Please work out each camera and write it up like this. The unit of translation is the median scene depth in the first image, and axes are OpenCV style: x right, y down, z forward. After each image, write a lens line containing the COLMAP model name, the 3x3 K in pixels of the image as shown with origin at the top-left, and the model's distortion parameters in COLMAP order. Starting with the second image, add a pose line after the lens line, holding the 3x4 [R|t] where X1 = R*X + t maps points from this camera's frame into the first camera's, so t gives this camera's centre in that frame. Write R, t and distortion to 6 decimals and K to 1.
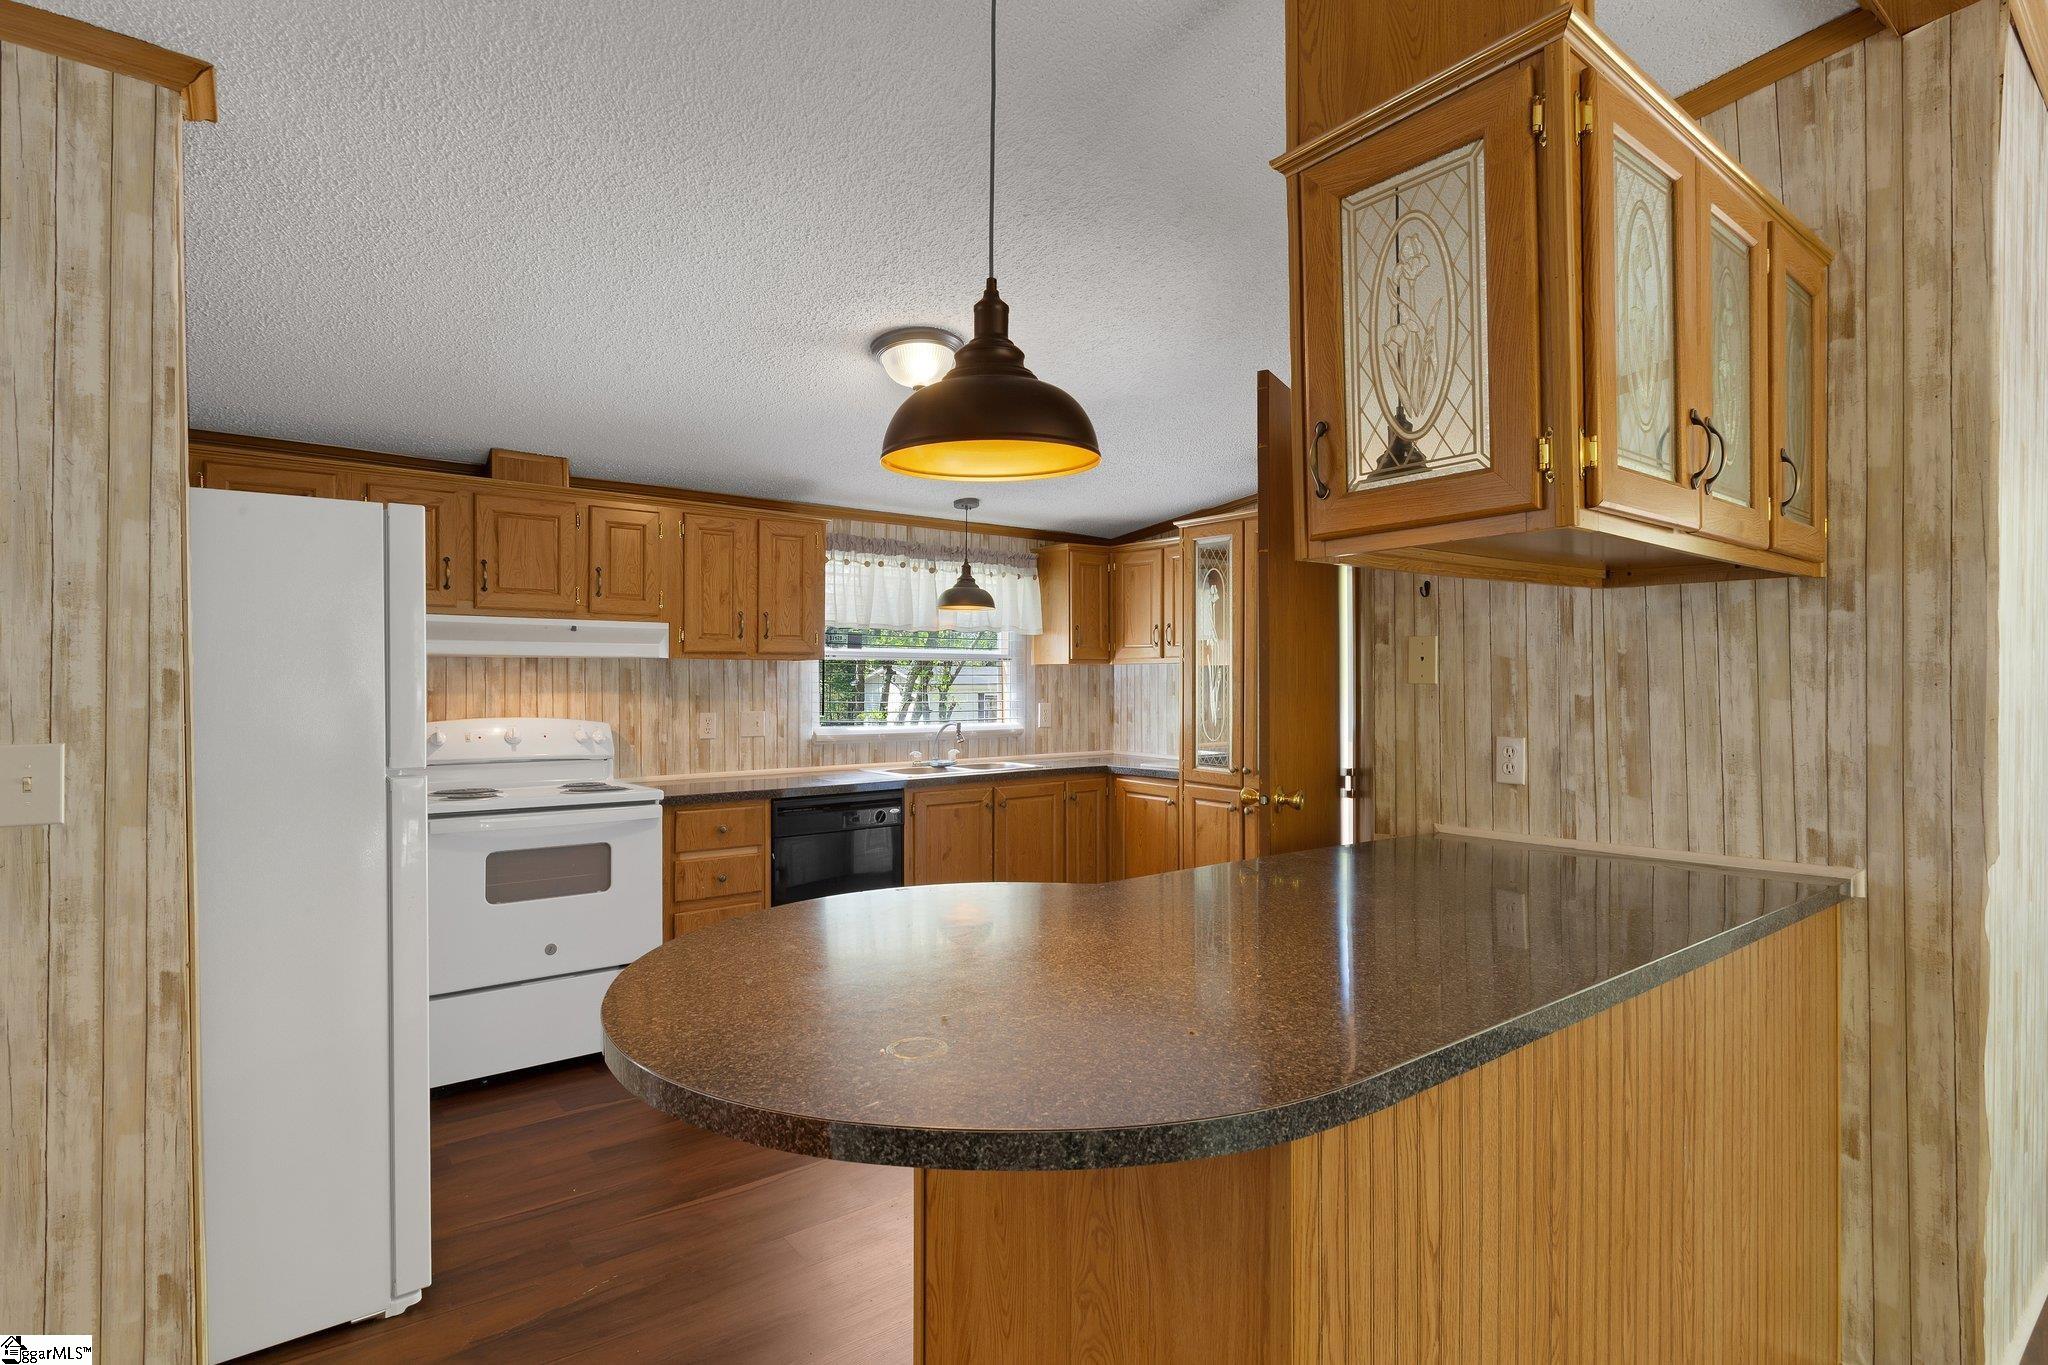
lens RADIAL K [[1007.1, 0, 1016.9], [0, 1007.1, 687.0], [0, 0, 1]] dist [-0.009459, 0.000177]
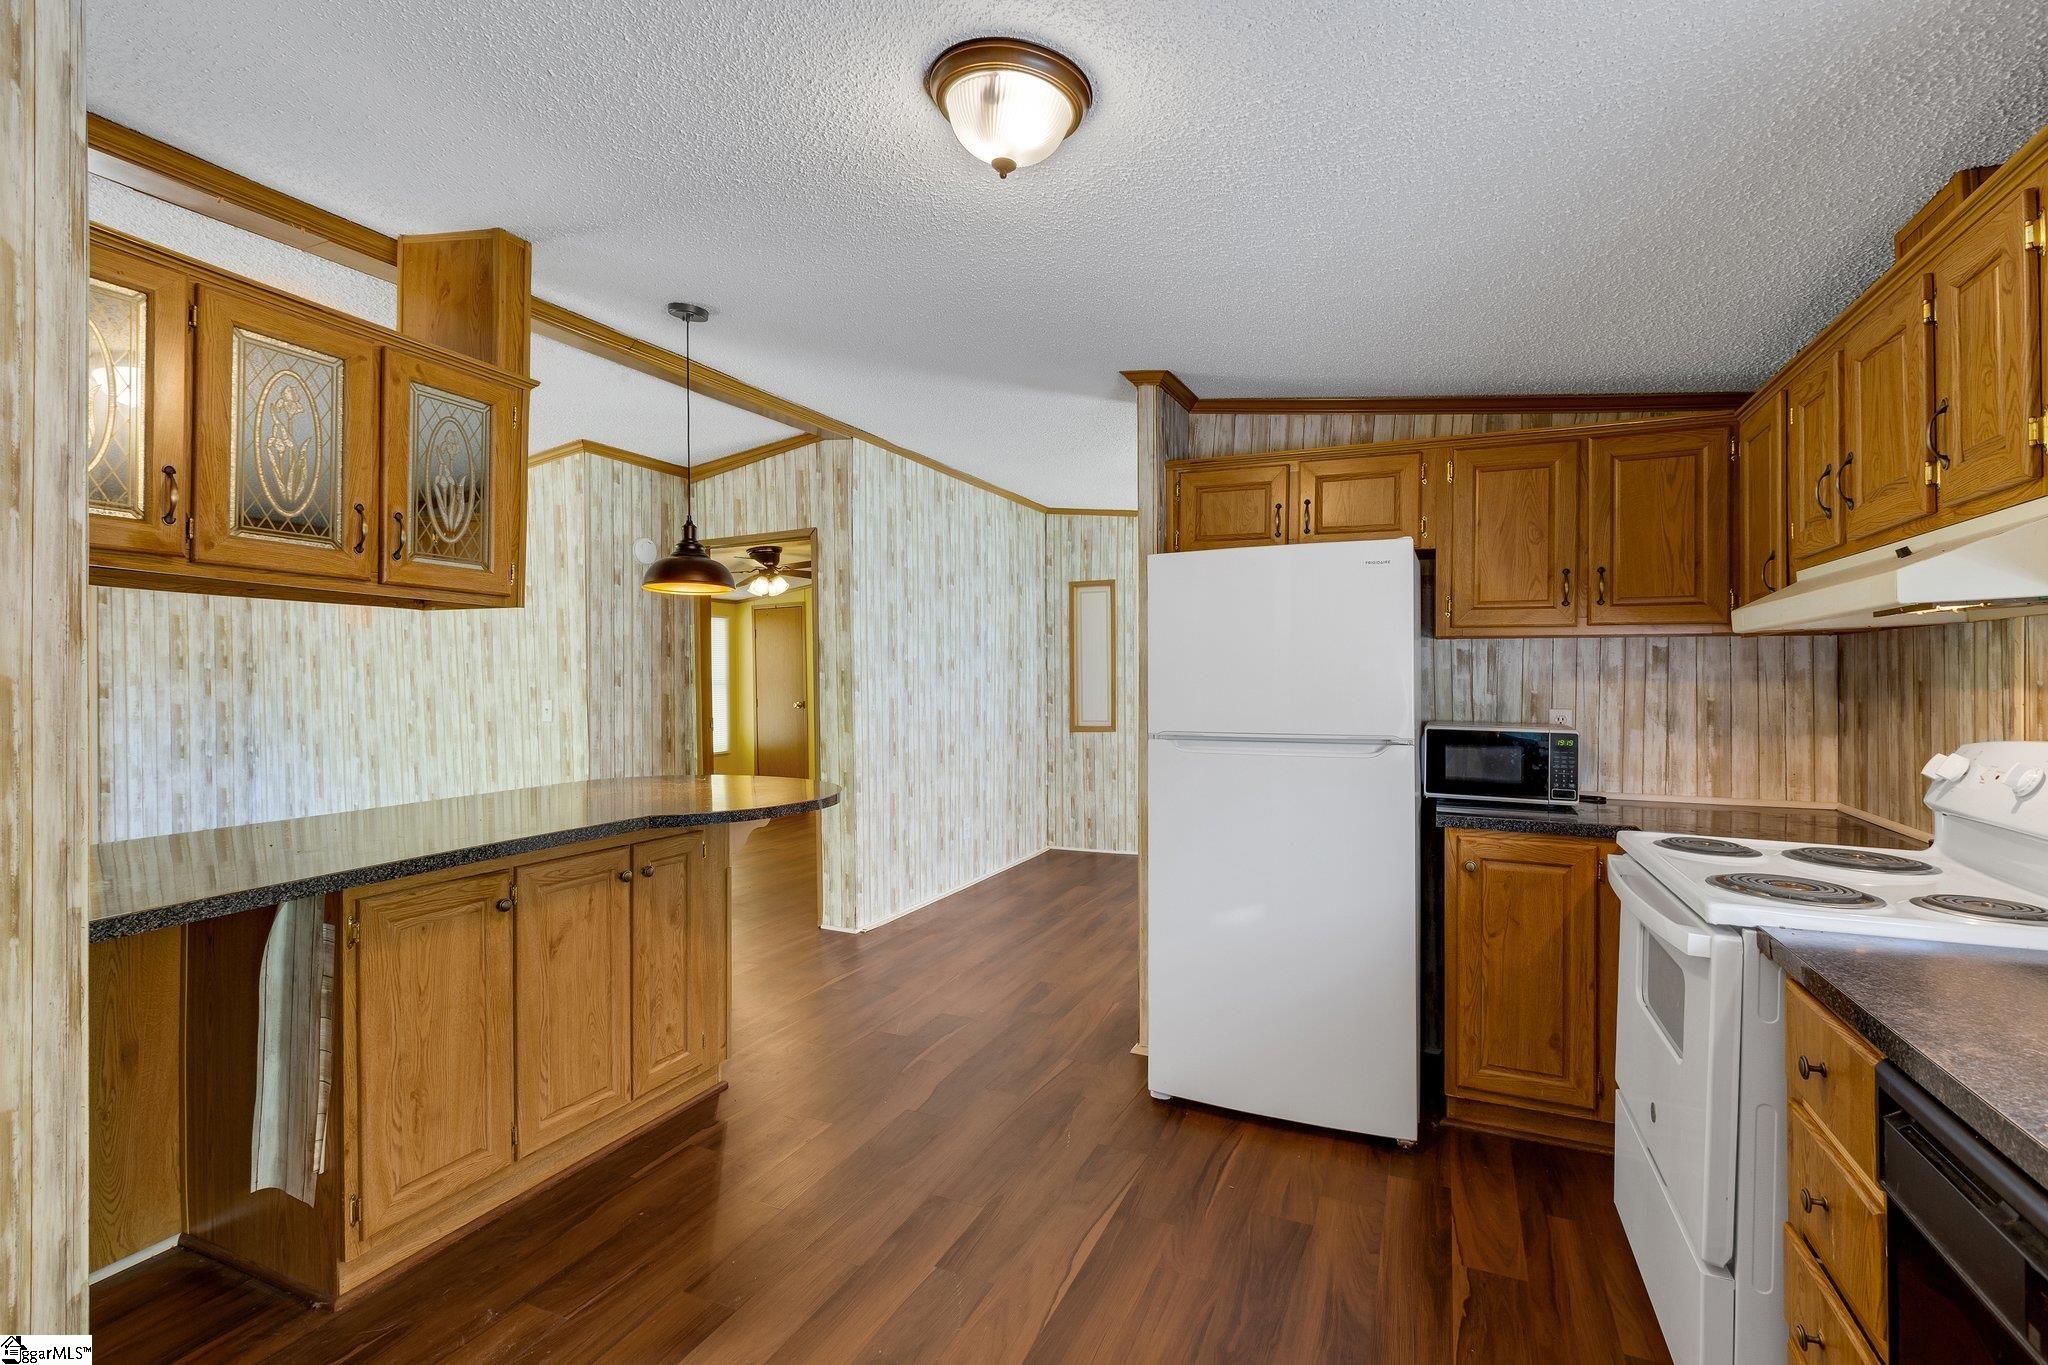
lens RADIAL K [[937.3, 0, 1008.9], [0, 937.3, 674.1], [0, 0, 1]] dist [0.001310, -0.000708]
pose [[-0.887816, 0.000957, -0.460198, 0.113081], [0.002197, 0.999995, -0.002159, -0.001878], [0.460194, -0.002927, -0.887814, 1.089667]]
